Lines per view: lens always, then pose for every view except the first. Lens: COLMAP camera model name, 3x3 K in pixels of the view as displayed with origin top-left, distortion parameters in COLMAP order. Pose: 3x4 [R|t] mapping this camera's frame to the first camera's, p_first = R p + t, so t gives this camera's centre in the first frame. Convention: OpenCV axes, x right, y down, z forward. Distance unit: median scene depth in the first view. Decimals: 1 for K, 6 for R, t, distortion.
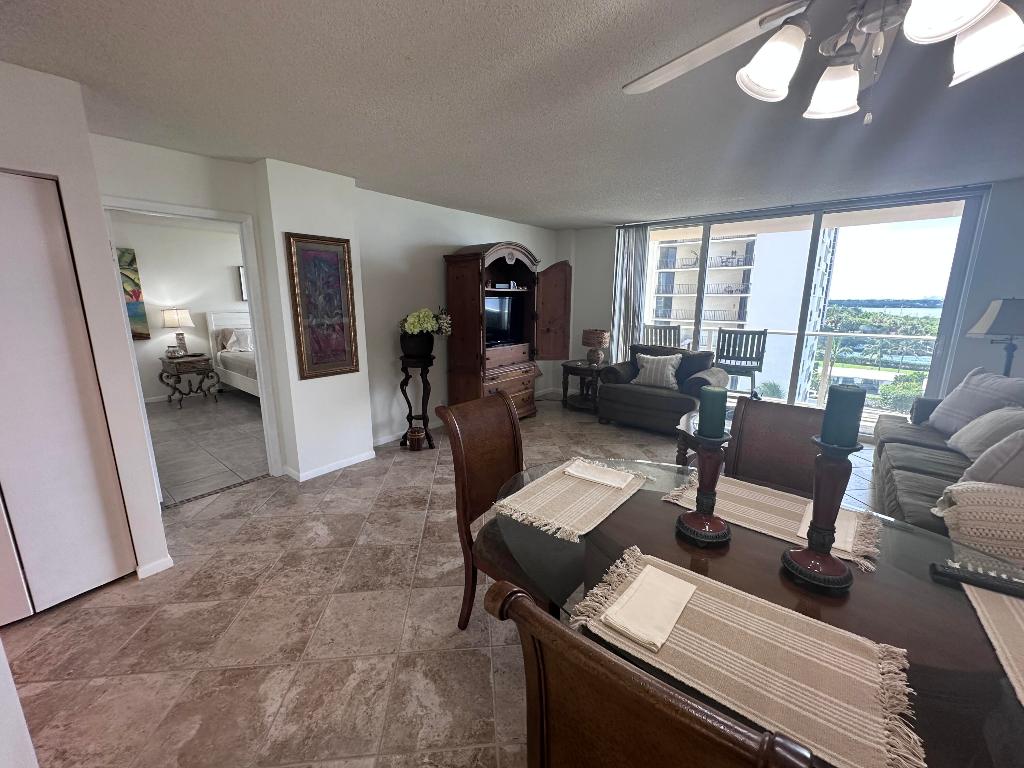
lens RADIAL K [[409.6, 0, 509.2], [0, 409.6, 384.0], [0, 0, 1]] dist [-0.004020, 0.000970]
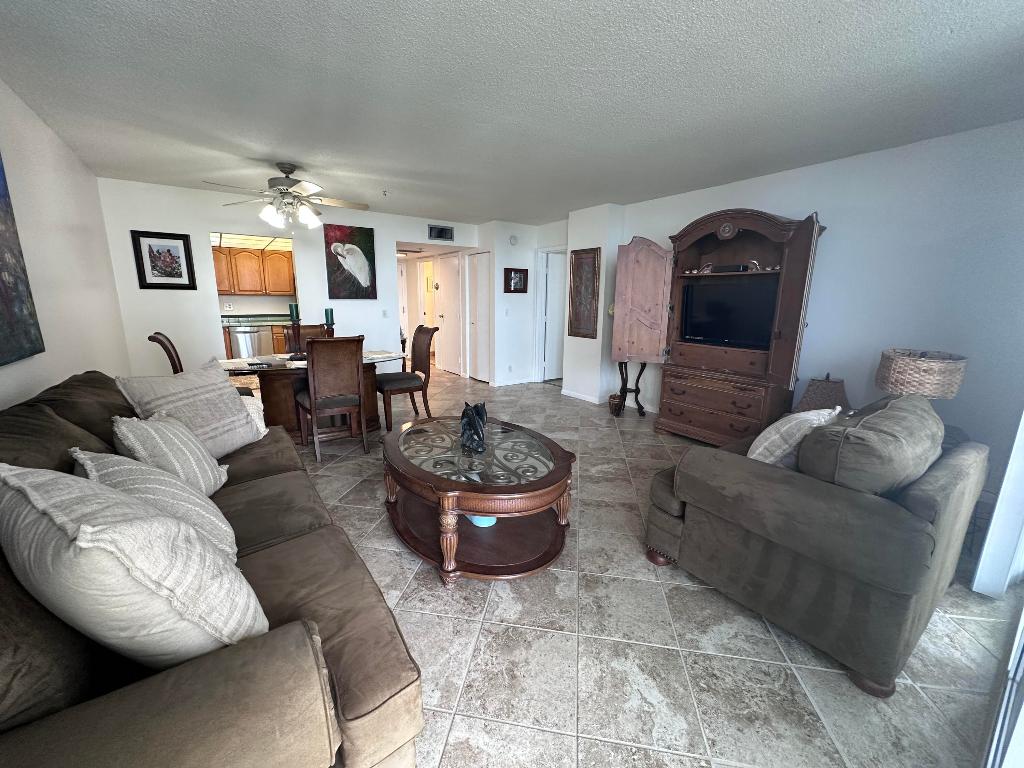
lens RADIAL K [[409.6, 0, 515.8], [0, 409.6, 383.5], [0, 0, 1]] dist [-0.004020, 0.000970]
pose [[-0.244774, 0.197239, -0.949306, 1.154361], [-0.210919, 0.944811, 0.250690, -0.192211], [0.946361, 0.261589, -0.189664, 1.107910]]
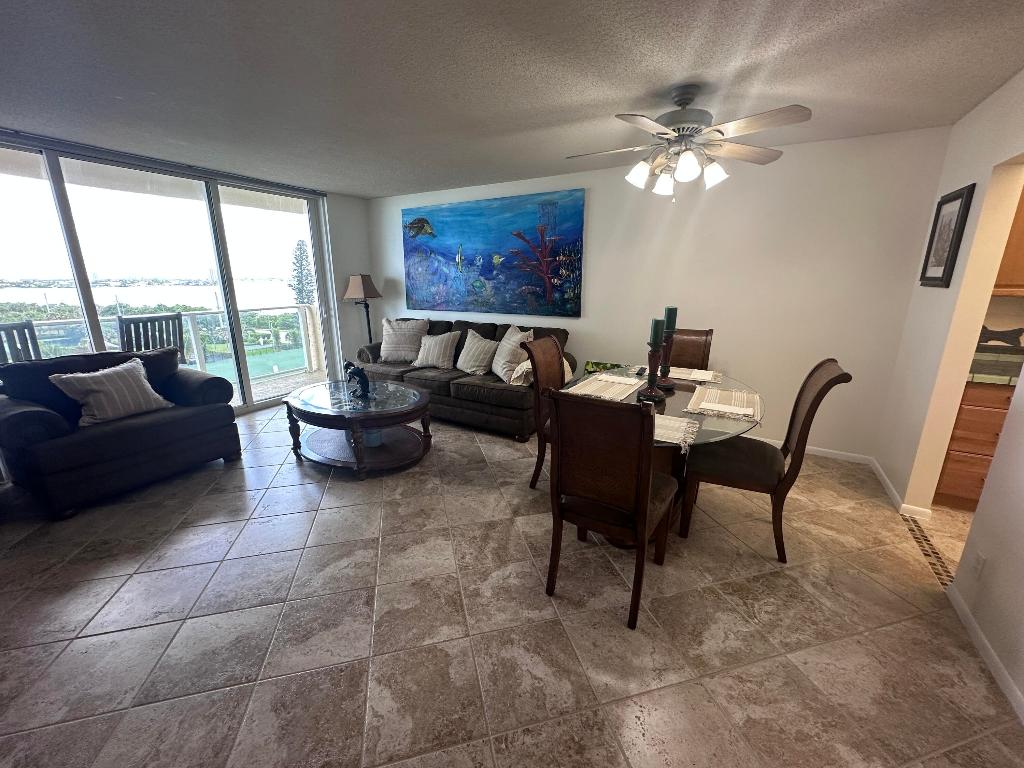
lens RADIAL K [[409.6, 0, 511.1], [0, 409.6, 382.5], [0, 0, 1]] dist [-0.004020, 0.000970]
pose [[-0.163730, -0.246819, 0.955130, -0.456502], [0.204315, 0.938719, 0.277602, -0.134624], [-0.965116, 0.240599, -0.103267, 0.682045]]
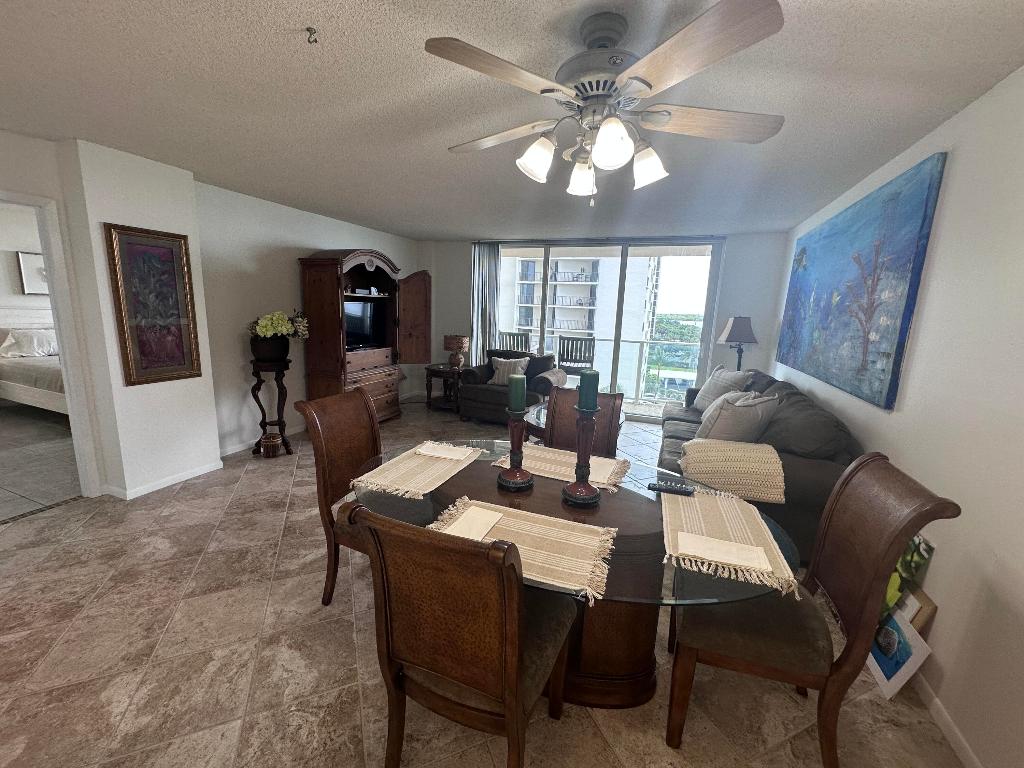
lens RADIAL K [[409.6, 0, 510.7], [0, 409.6, 384.6], [0, 0, 1]] dist [-0.004020, 0.000970]
pose [[0.950578, -0.024768, 0.309496, 0.016894], [0.029083, 0.999533, -0.009333, 0.018889], [-0.309120, 0.017873, 0.950855, -0.112764]]
